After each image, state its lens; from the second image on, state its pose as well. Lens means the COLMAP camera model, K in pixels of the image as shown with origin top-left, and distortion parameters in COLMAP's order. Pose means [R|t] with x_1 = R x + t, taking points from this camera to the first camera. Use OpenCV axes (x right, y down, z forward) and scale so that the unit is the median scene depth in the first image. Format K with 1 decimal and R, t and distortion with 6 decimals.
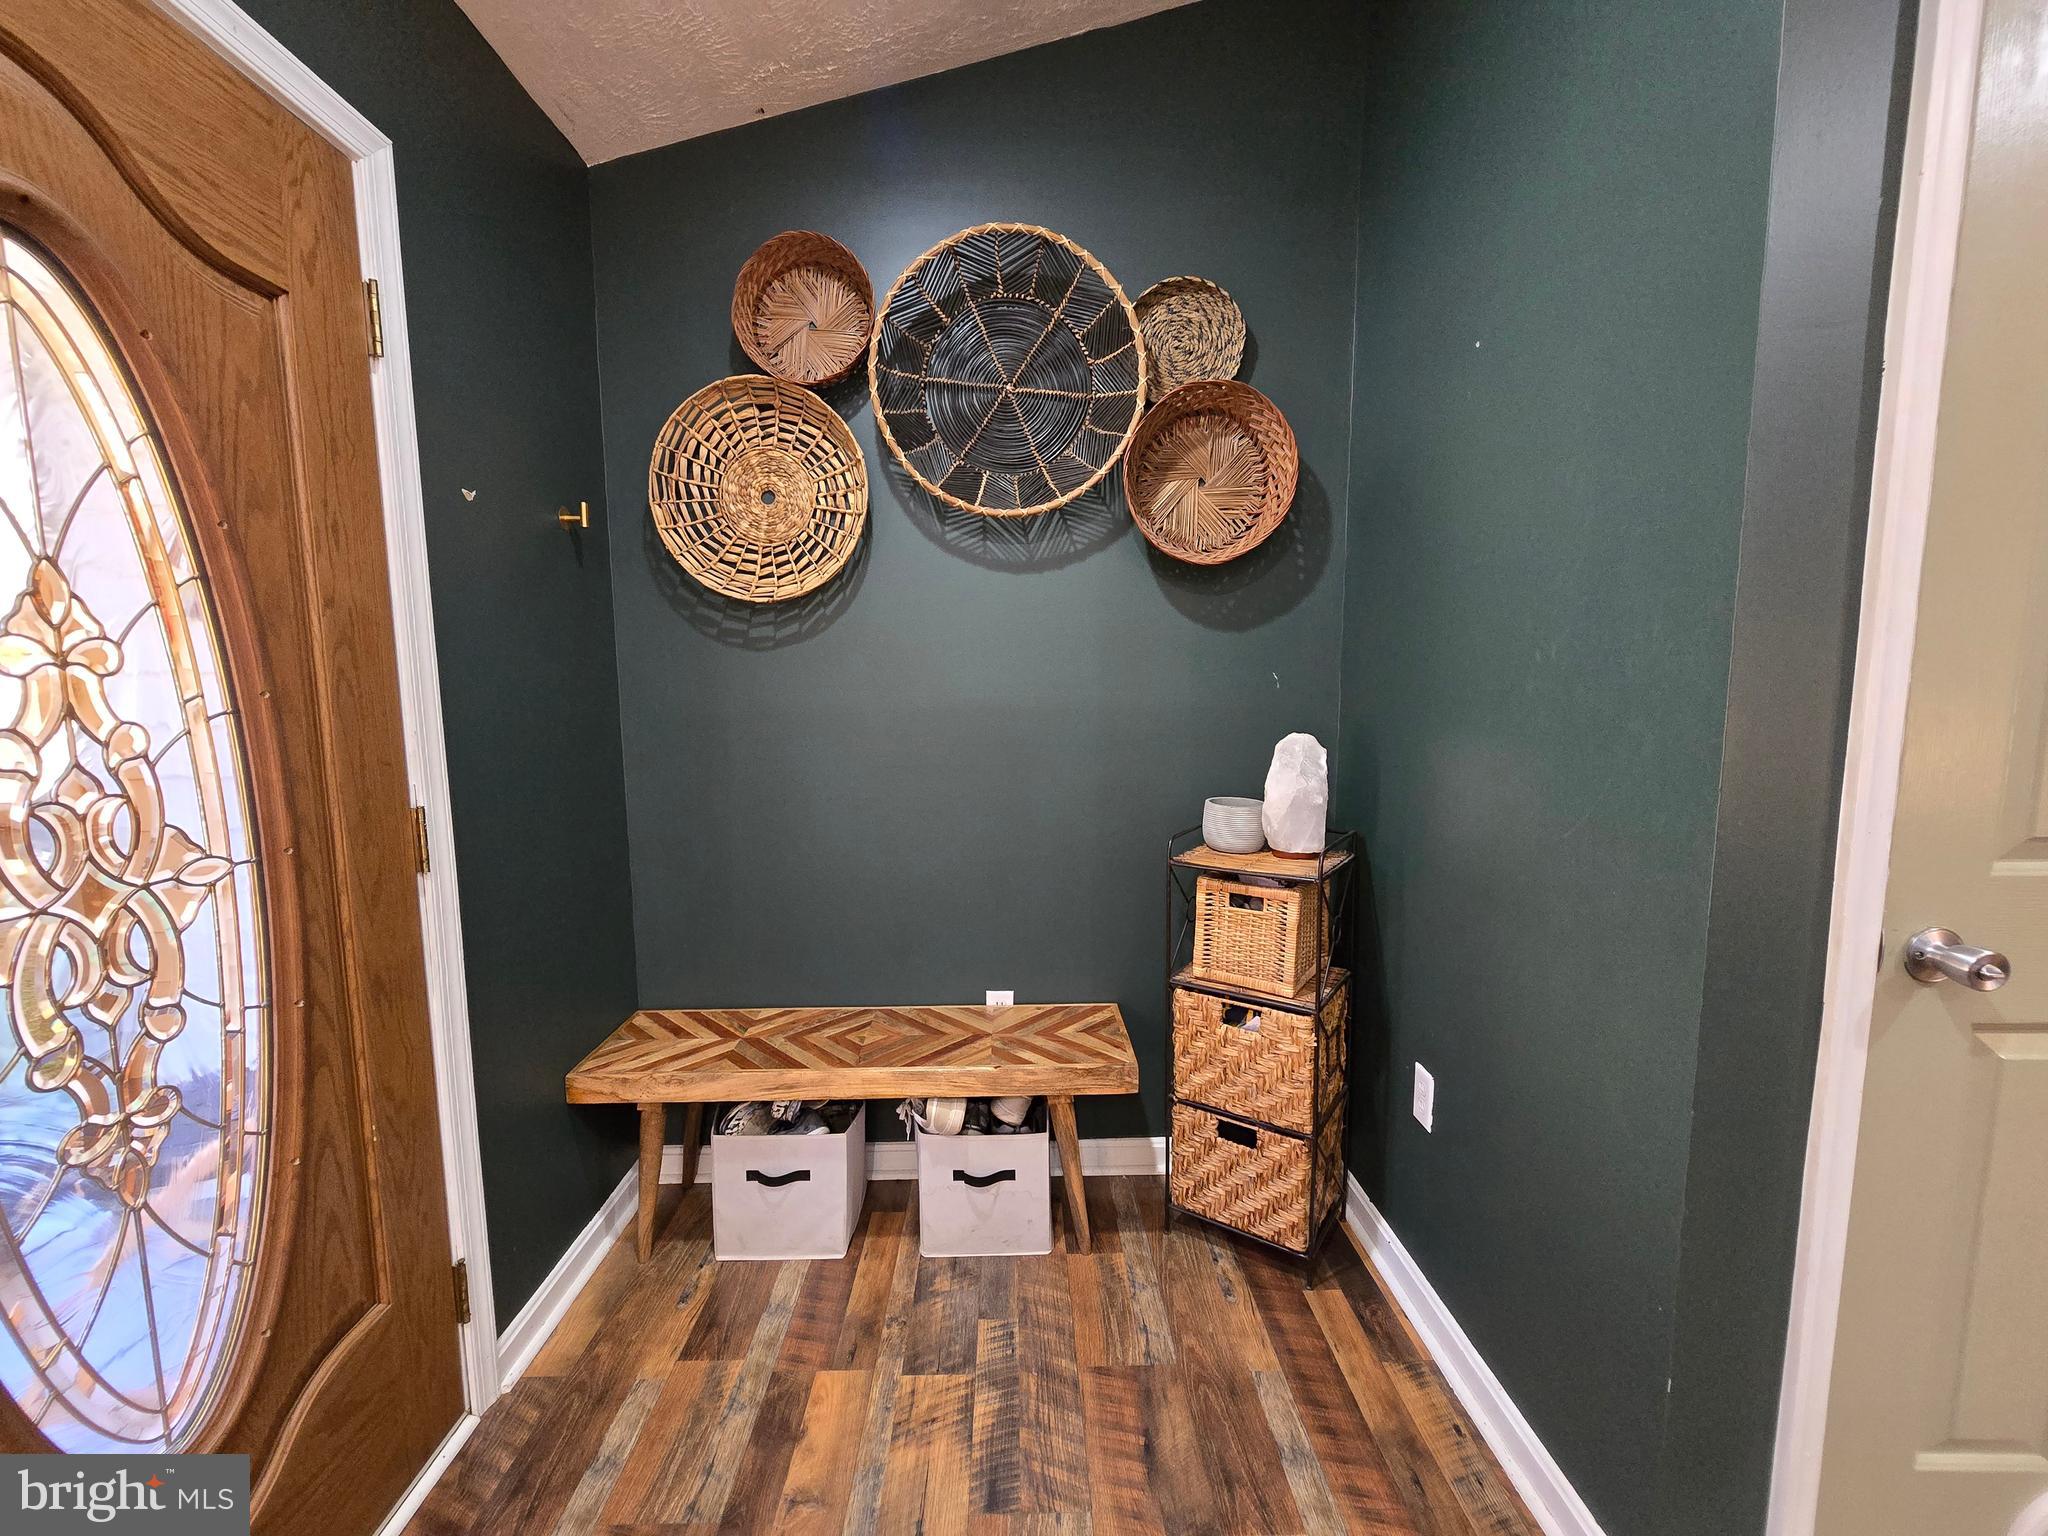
lens RADIAL K [[837.6, 0, 1012.4], [0, 837.6, 777.0], [0, 0, 1]] dist [-0.000374, -0.000203]
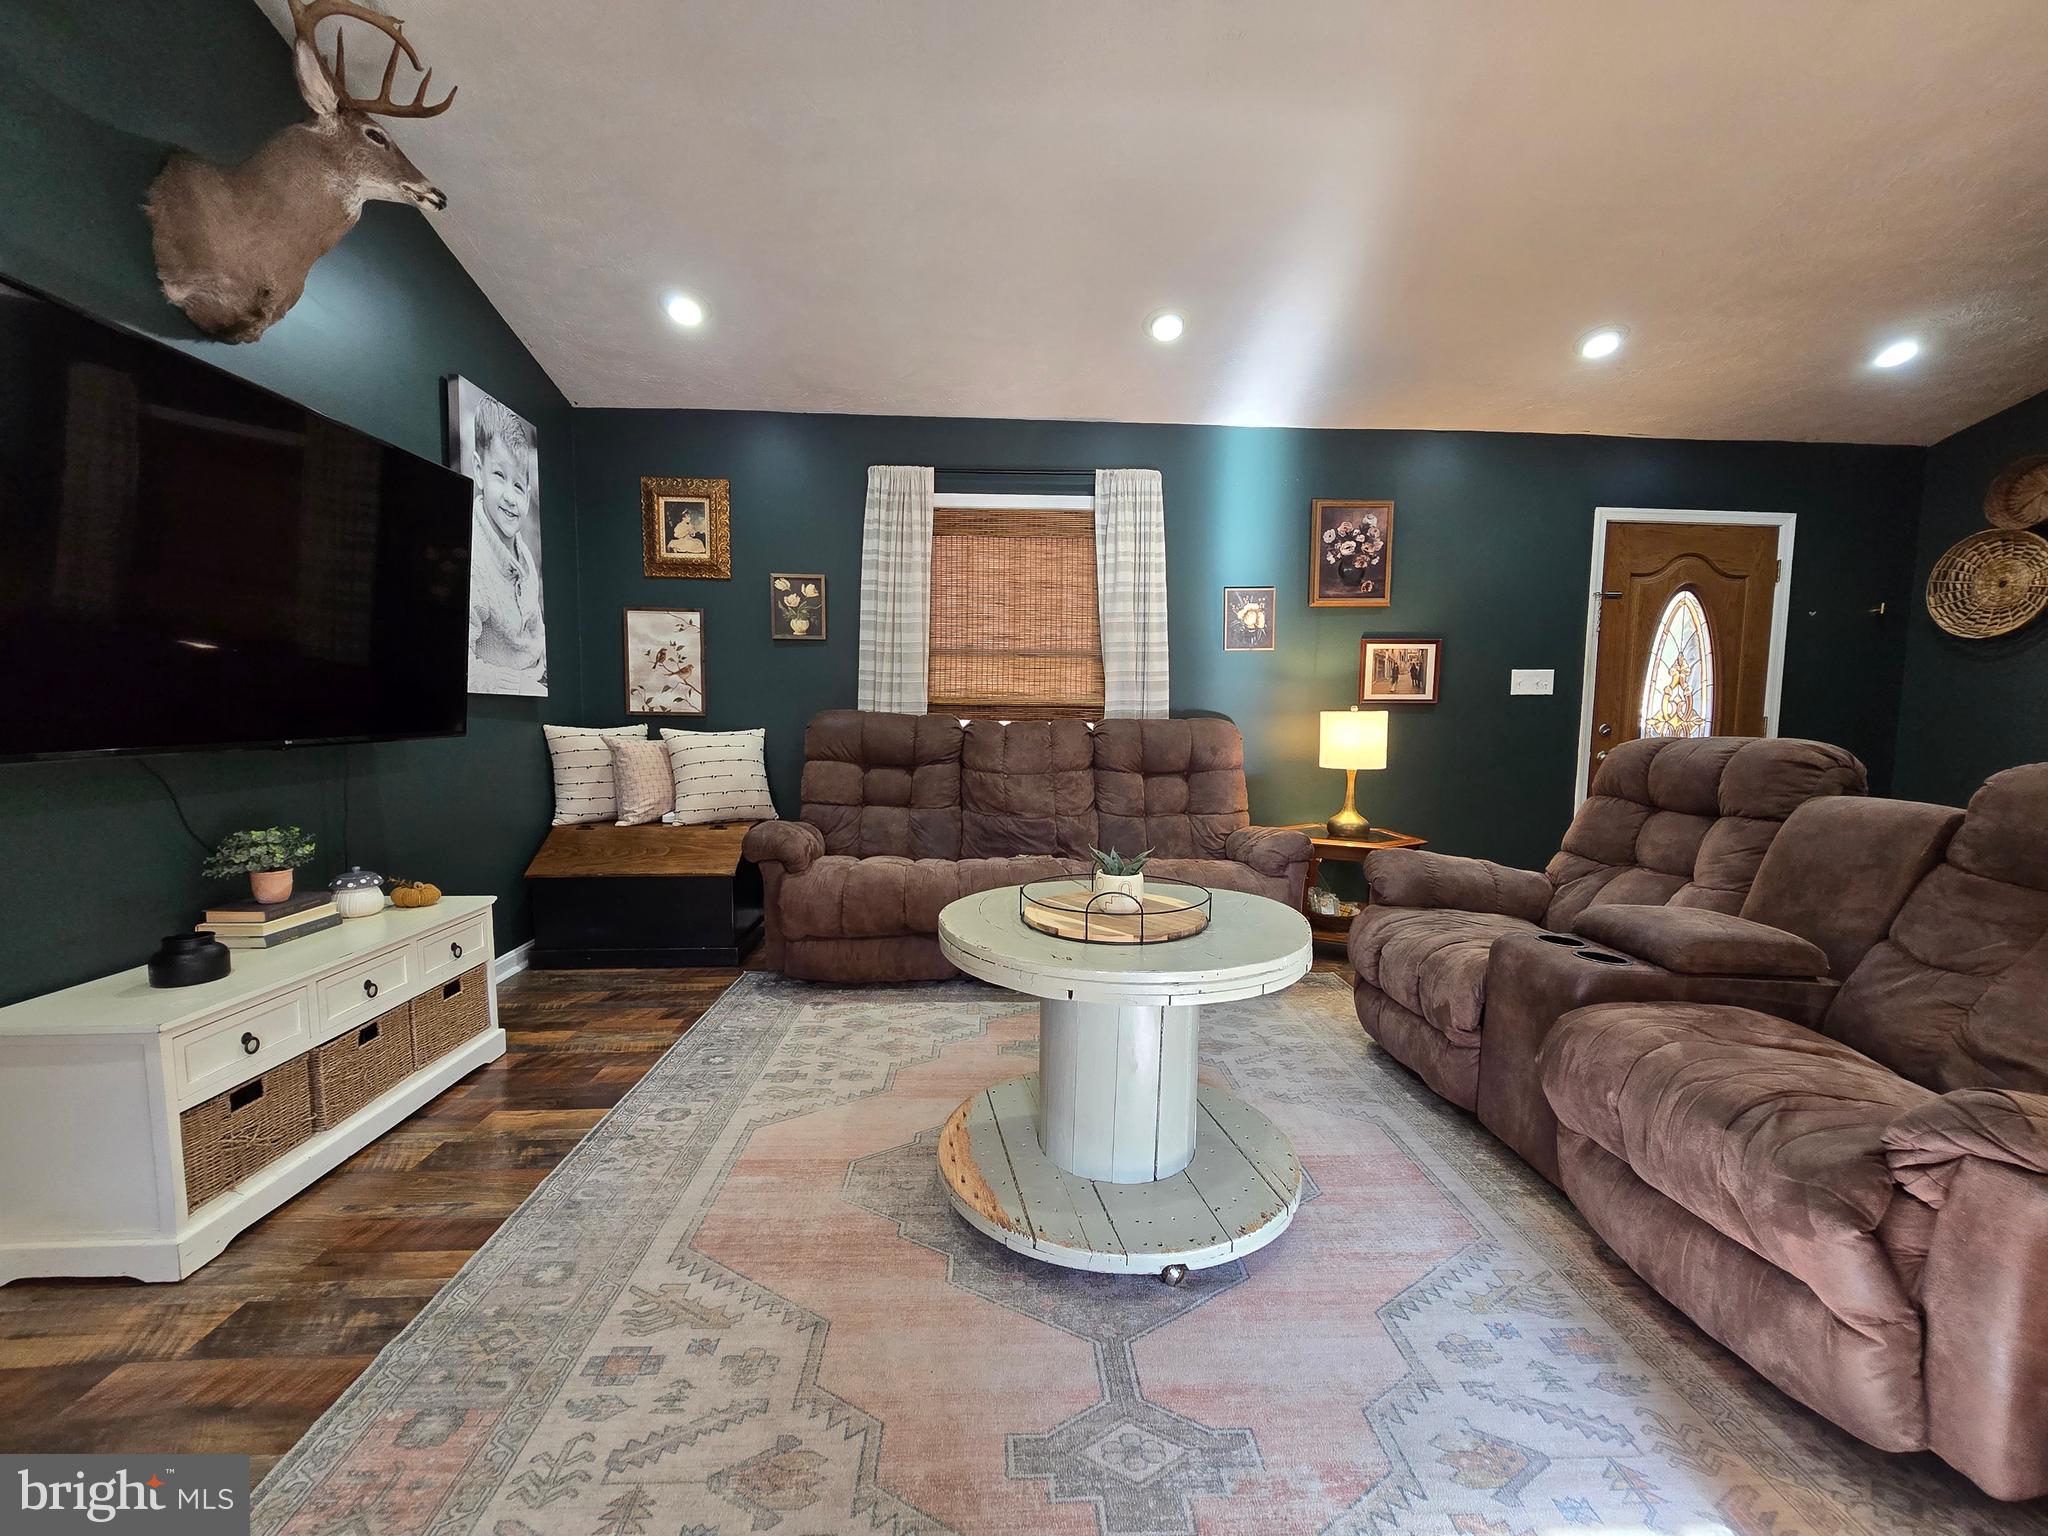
lens RADIAL K [[837.6, 0, 1017.8], [0, 837.6, 773.8], [0, 0, 1]] dist [-0.000374, -0.000203]
pose [[0.046280, 0.095950, -0.994310, 2.499035], [-0.118708, 0.988851, 0.089898, 0.316785], [0.991850, 0.113872, 0.057154, -2.113117]]
